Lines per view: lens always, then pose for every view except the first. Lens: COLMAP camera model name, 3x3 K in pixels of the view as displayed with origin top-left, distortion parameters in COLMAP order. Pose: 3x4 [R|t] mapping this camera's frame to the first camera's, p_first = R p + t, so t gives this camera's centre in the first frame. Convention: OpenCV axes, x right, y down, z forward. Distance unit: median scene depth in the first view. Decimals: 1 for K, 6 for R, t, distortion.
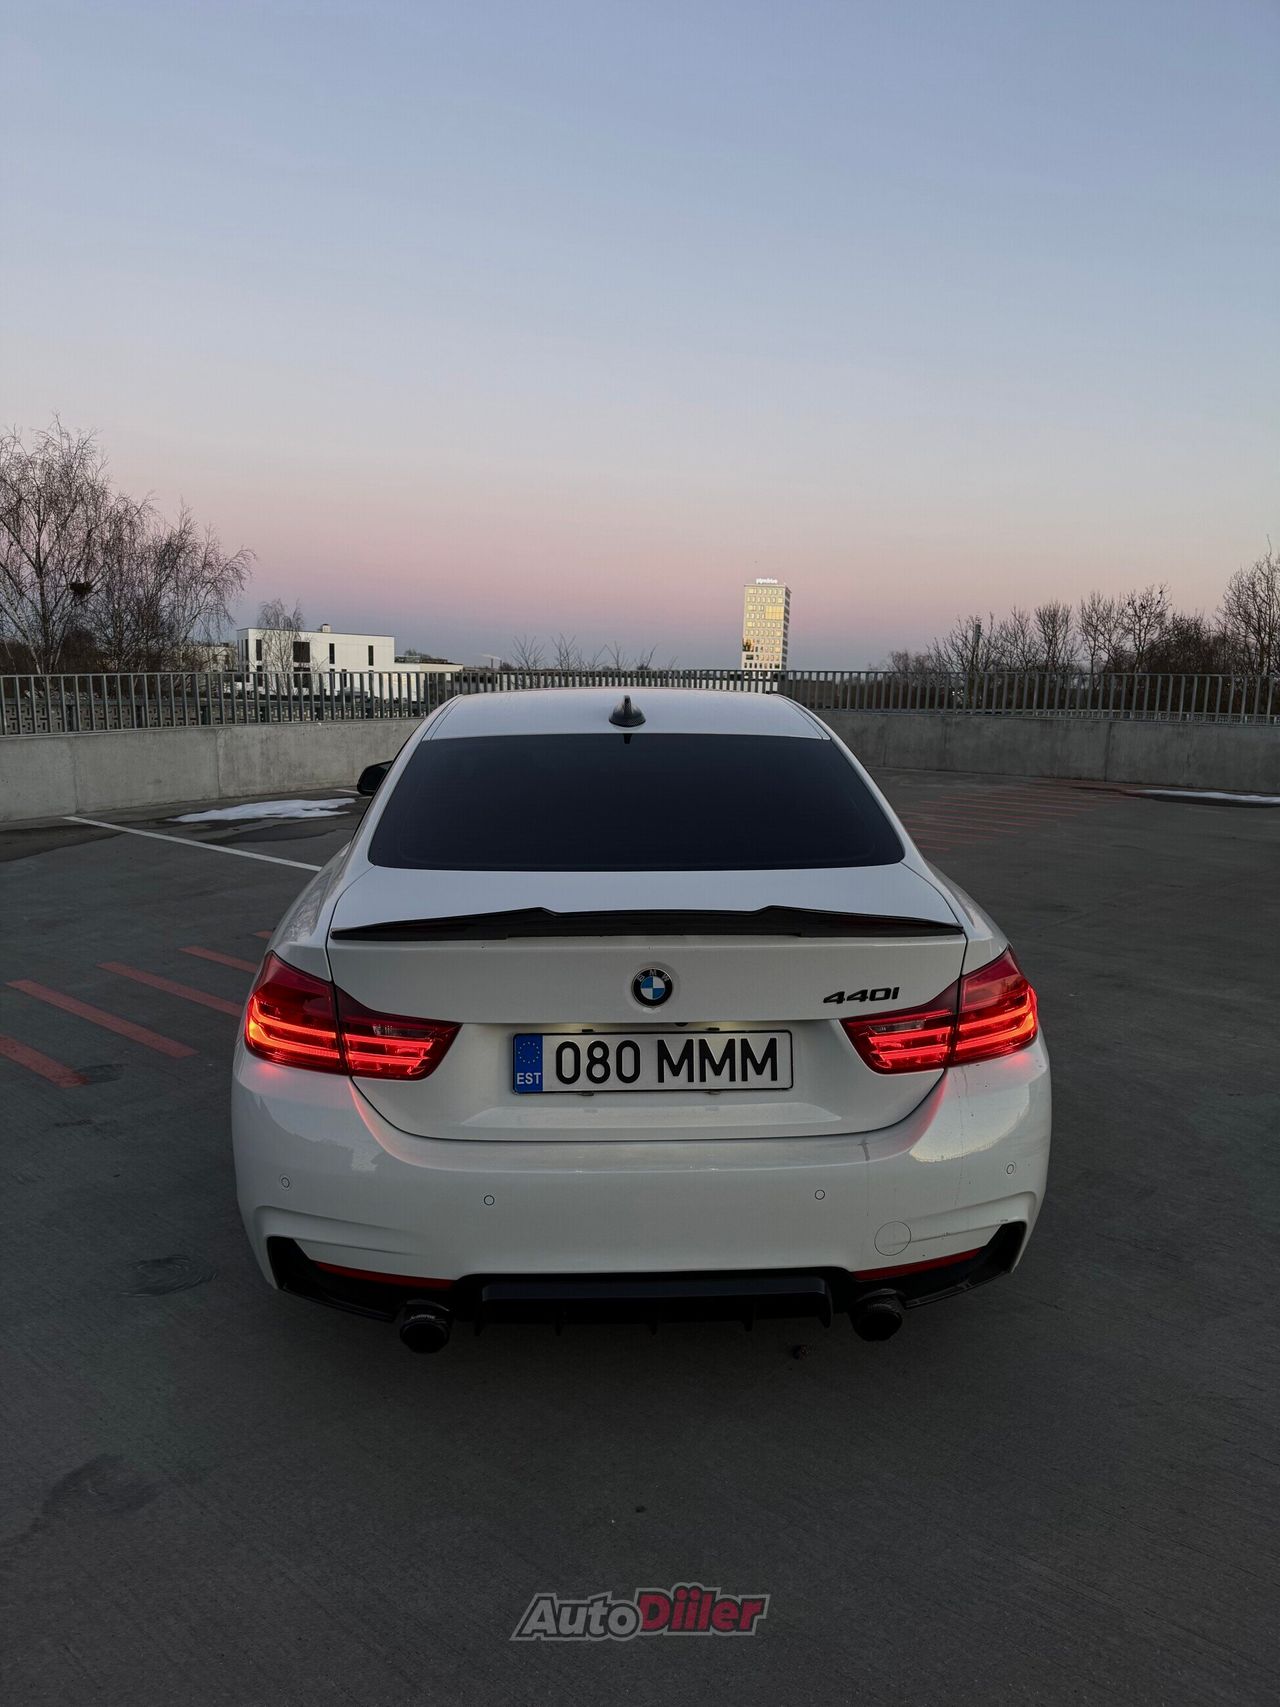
lens RADIAL K [[1186.5, 0, 640.0], [0, 1186.5, 853.5], [0, 0, 1]] dist [0.060207, -0.074421]
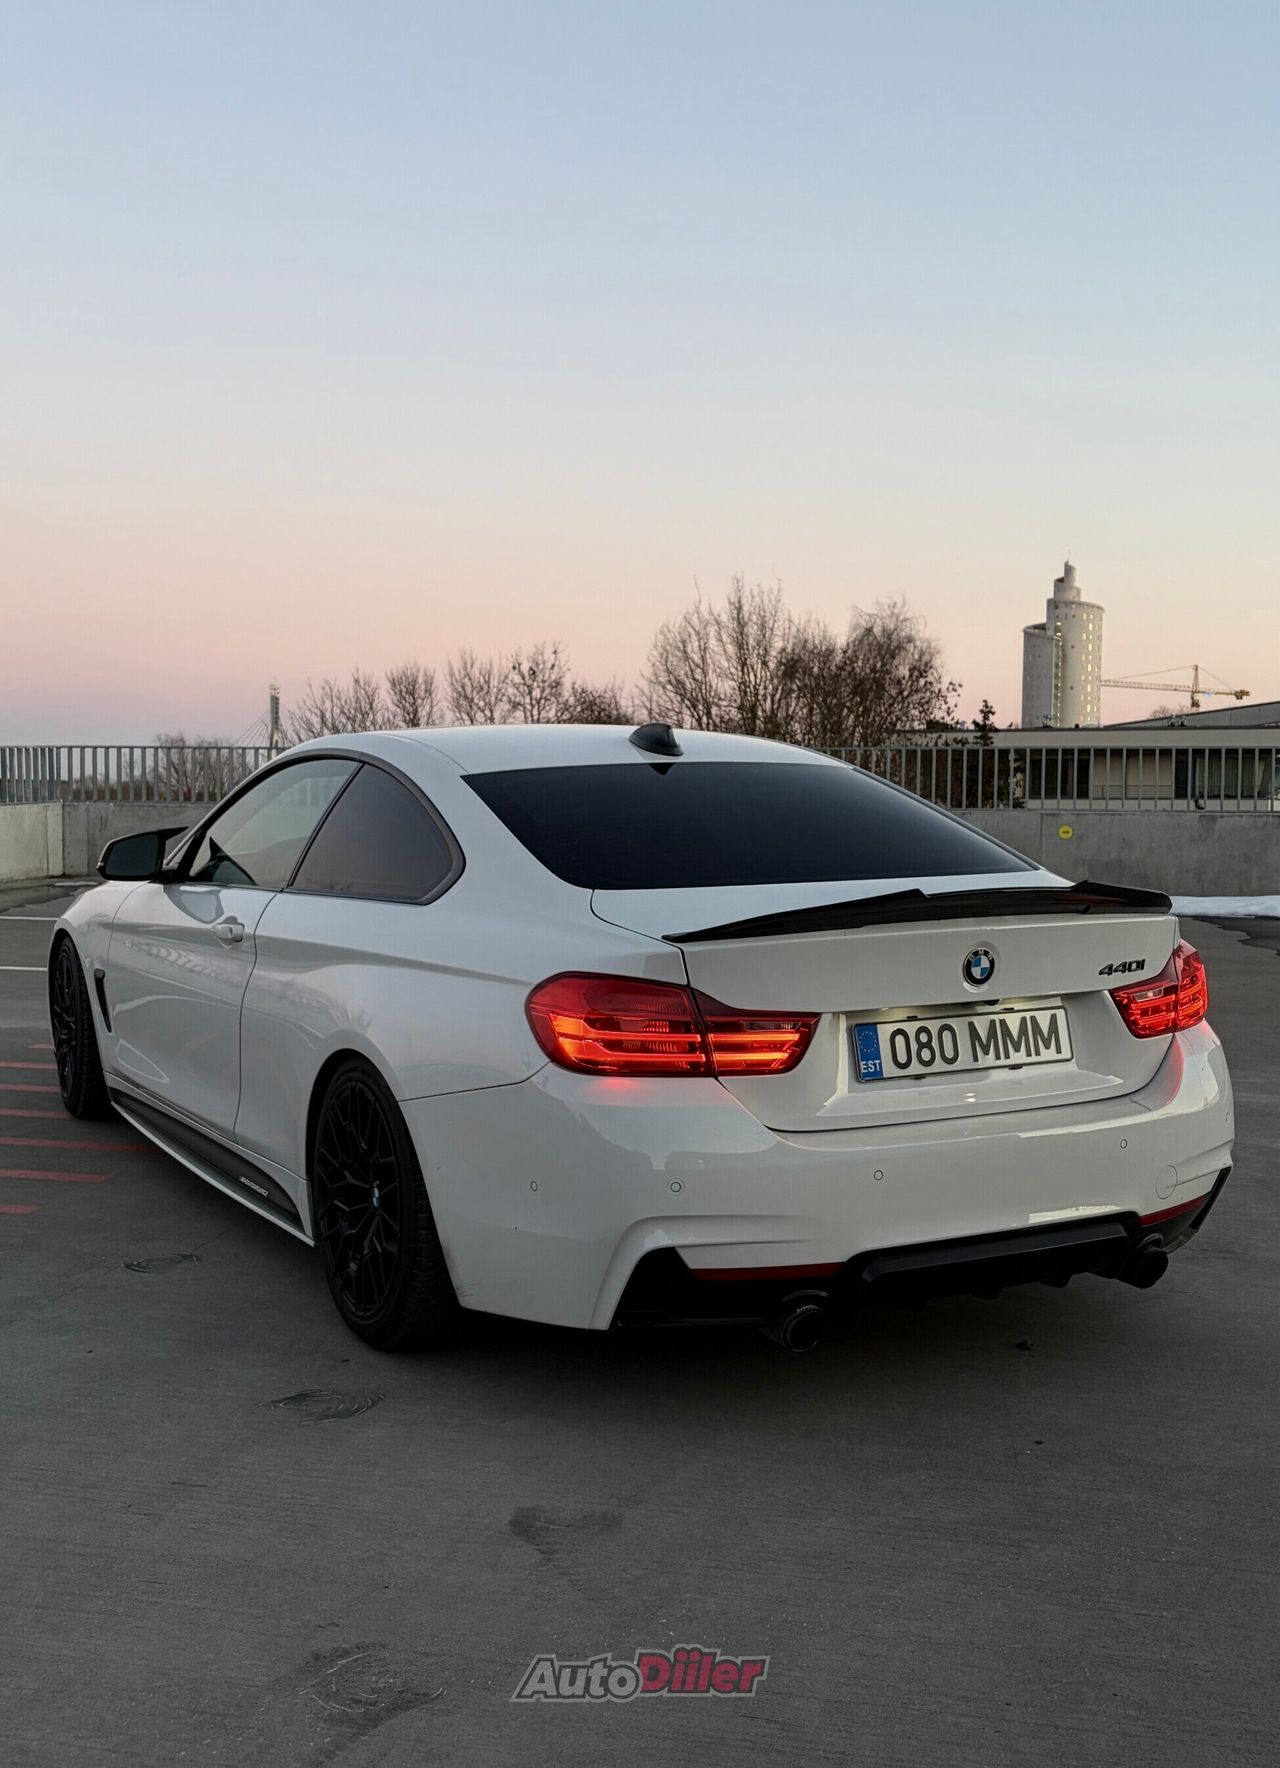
lens RADIAL K [[1913.3, 0, 634.9], [0, 1913.3, 885.4], [0, 0, 1]] dist [0.004739, -0.009629]
pose [[0.895728, -0.032840, 0.443388, -0.996039], [0.072725, 0.994659, -0.073248, 0.139541], [-0.438614, 0.097855, 0.893332, -0.393427]]
